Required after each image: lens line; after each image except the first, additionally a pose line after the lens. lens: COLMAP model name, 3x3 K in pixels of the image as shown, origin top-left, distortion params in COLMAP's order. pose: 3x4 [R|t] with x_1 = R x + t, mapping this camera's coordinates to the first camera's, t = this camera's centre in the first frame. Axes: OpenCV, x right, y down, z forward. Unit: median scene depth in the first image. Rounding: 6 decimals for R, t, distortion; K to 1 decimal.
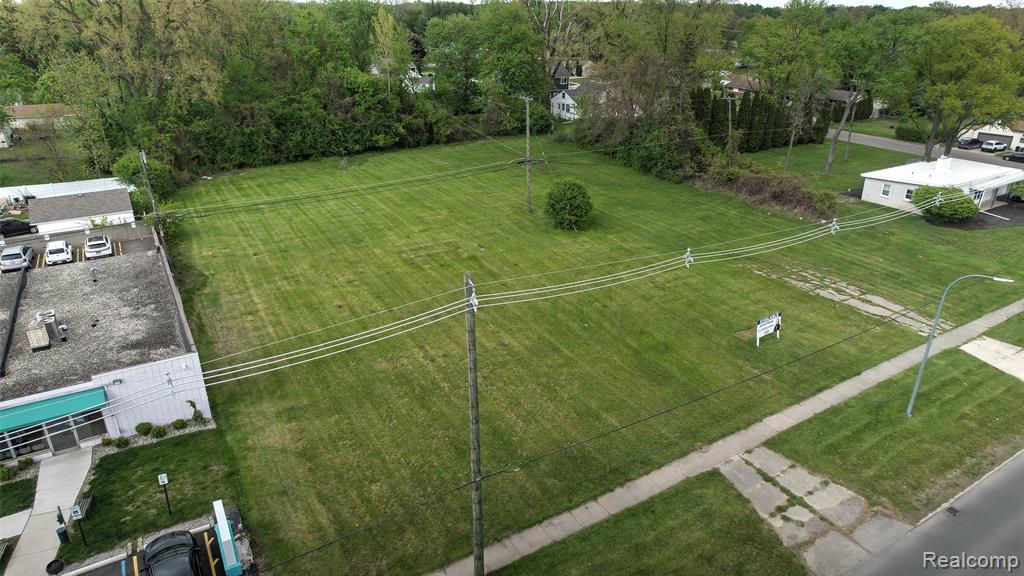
lens RADIAL K [[647.9, 0, 512.0], [0, 647.9, 288.0], [0, 0, 1]] dist [-0.076896, 0.065544]
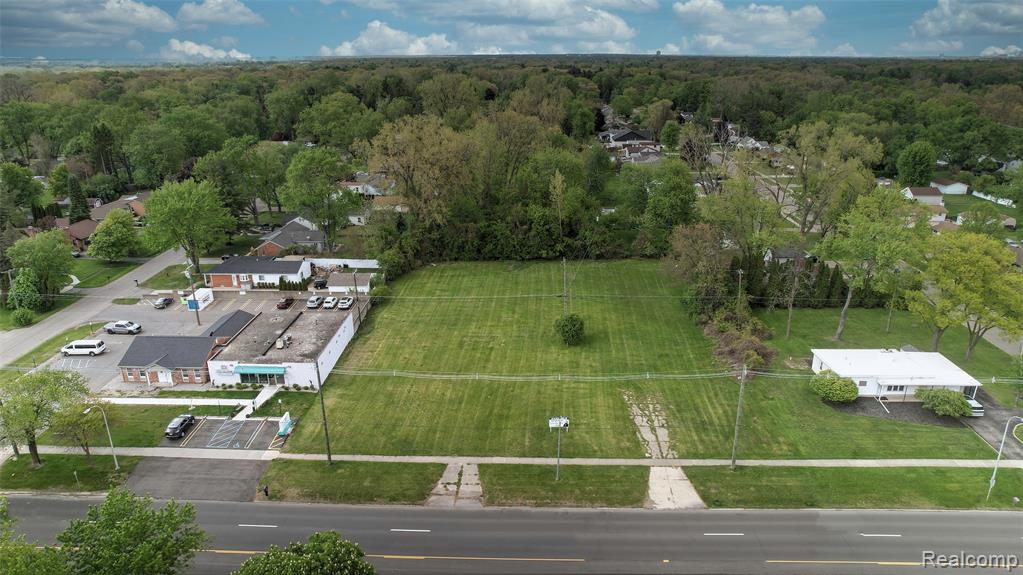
lens RADIAL K [[641.2, 0, 511.5], [0, 641.2, 287.5], [0, 0, 1]] dist [-0.035217, 0.000775]
pose [[0.835372, 0.177459, -0.520251, 1.028328], [-0.211586, 0.977339, -0.006372, -0.246521], [0.507331, 0.115401, 0.853989, -0.614856]]
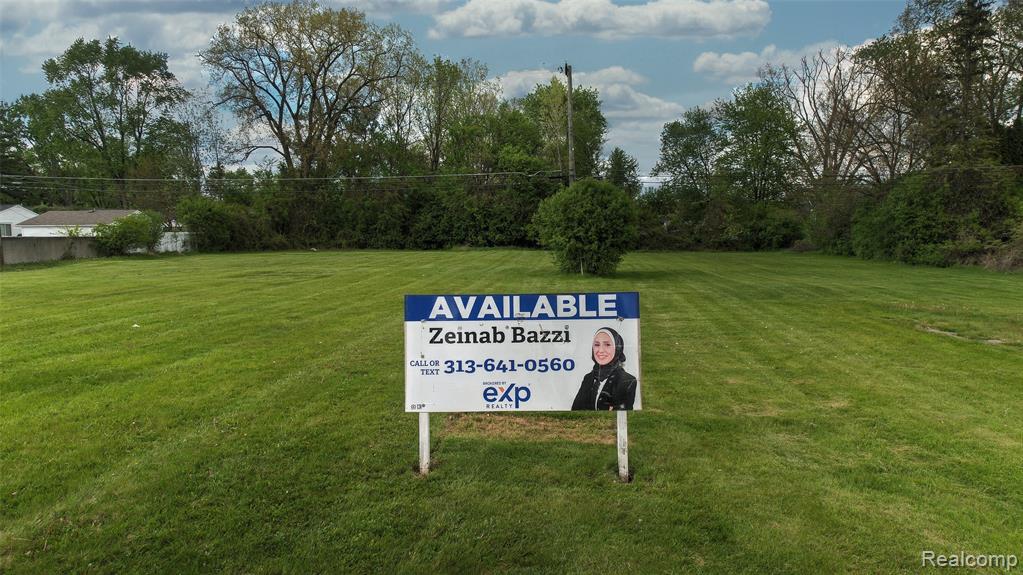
lens RADIAL K [[647.3, 0, 511.5], [0, 647.3, 287.5], [0, 0, 1]] dist [-0.076896, 0.065544]
pose [[0.830252, 0.040499, -0.555915, 0.422215], [-0.213729, 0.944253, -0.250412, 0.072357], [0.514783, 0.326720, 0.792623, 0.751691]]
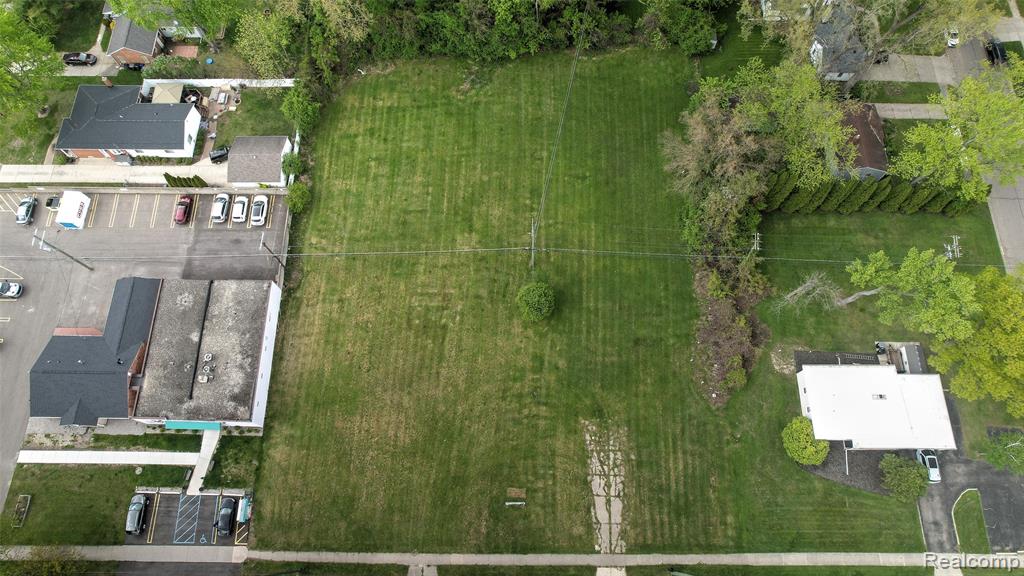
lens RADIAL K [[647.9, 0, 512.0], [0, 647.9, 288.0], [0, 0, 1]] dist [-0.076896, 0.065544]
pose [[0.849498, 0.492770, -0.188496, 0.378135], [-0.216710, 0.651651, 0.726903, -1.489313], [0.481029, -0.576653, 0.660365, 0.100065]]
